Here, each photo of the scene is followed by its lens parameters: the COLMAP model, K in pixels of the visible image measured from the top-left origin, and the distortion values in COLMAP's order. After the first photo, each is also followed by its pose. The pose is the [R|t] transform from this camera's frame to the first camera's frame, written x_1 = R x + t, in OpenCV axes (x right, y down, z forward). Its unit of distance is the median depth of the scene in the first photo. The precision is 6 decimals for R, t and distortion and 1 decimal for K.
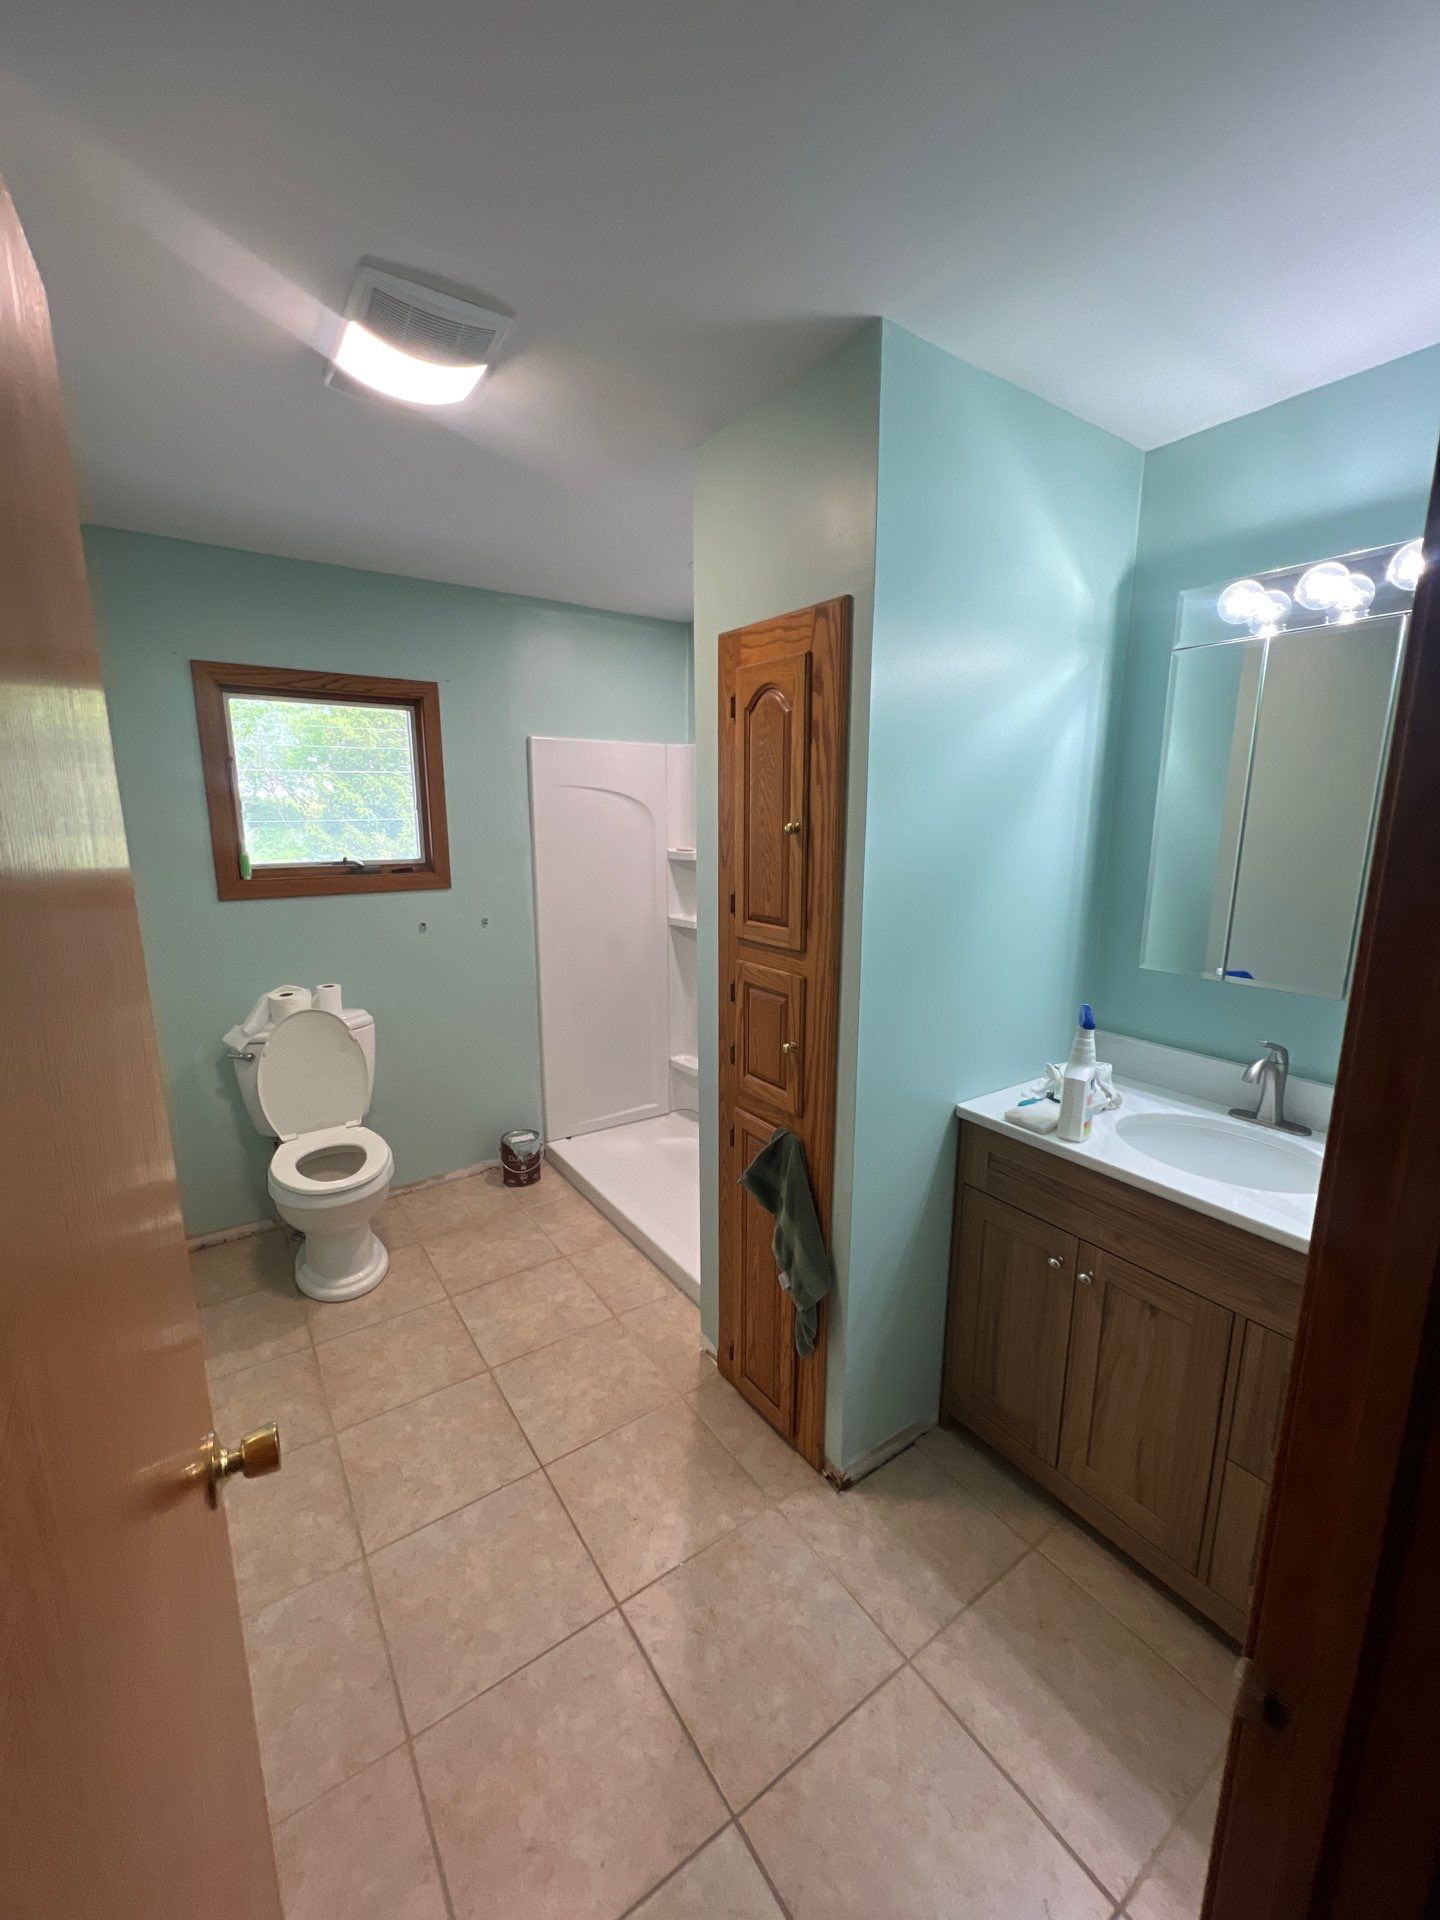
lens RADIAL K [[767.7, 0, 717.6], [0, 767.7, 959.7], [0, 0, 1]] dist [-0.001489, 0.000596]
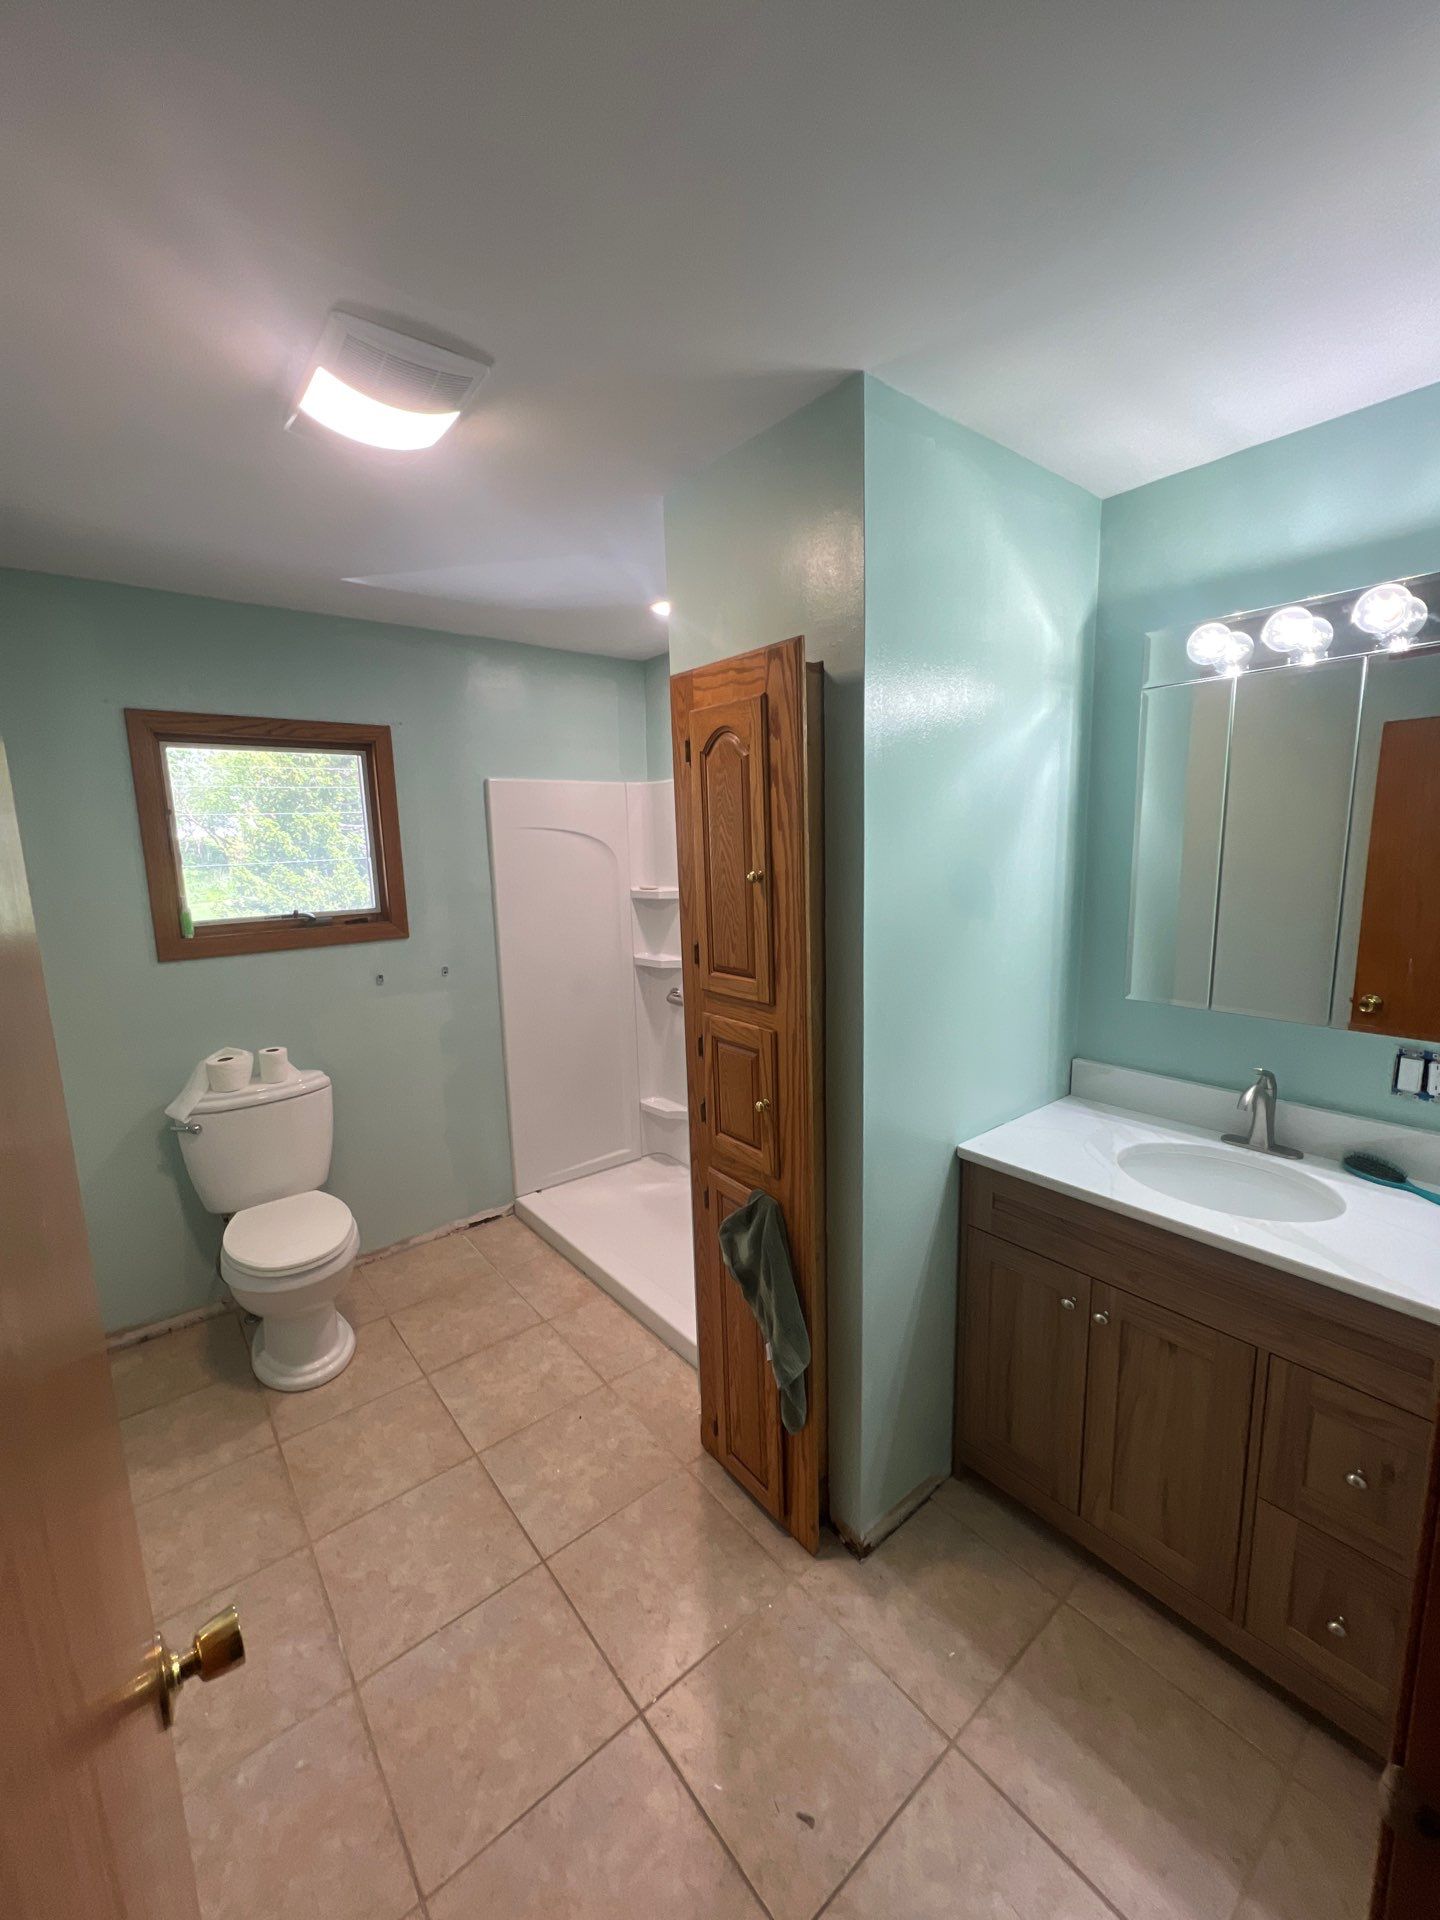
lens RADIAL K [[767.7, 0, 718.3], [0, 767.7, 960.3], [0, 0, 1]] dist [-0.001489, 0.000596]
pose [[0.996480, -0.038608, 0.074407, -0.061274], [0.041209, 0.998581, -0.033736, -0.029140], [-0.072998, 0.036683, 0.996657, 0.029819]]
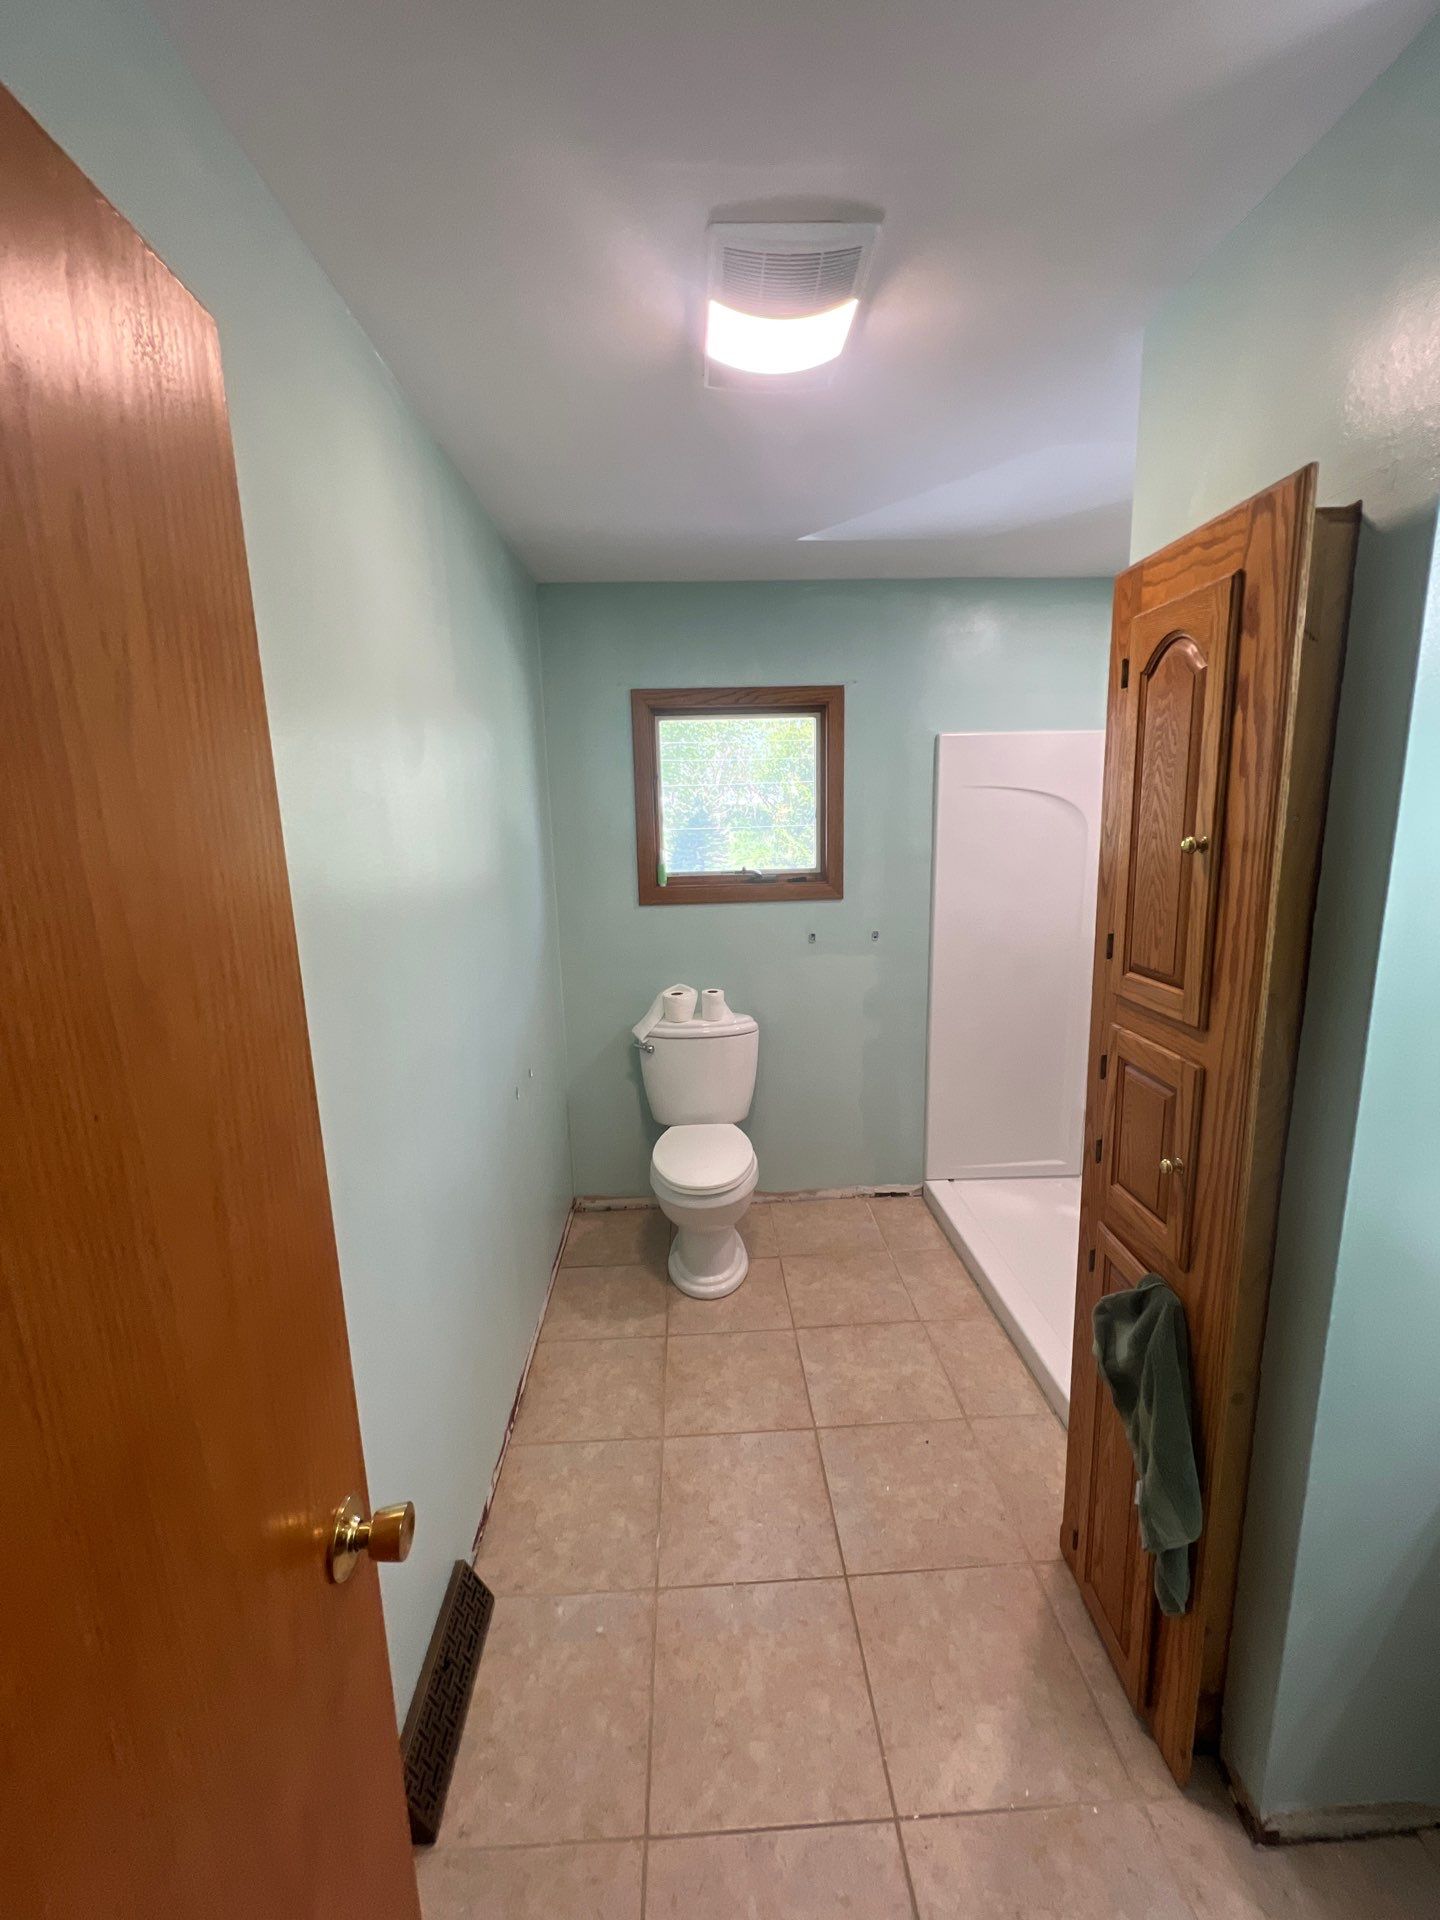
lens RADIAL K [[767.7, 0, 721.6], [0, 767.7, 960.1], [0, 0, 1]] dist [-0.001489, 0.000596]
pose [[0.847552, 0.076066, -0.525233, 0.058408], [-0.076115, 0.996866, 0.021545, -0.045198], [0.525226, 0.021718, 0.850686, 0.180325]]
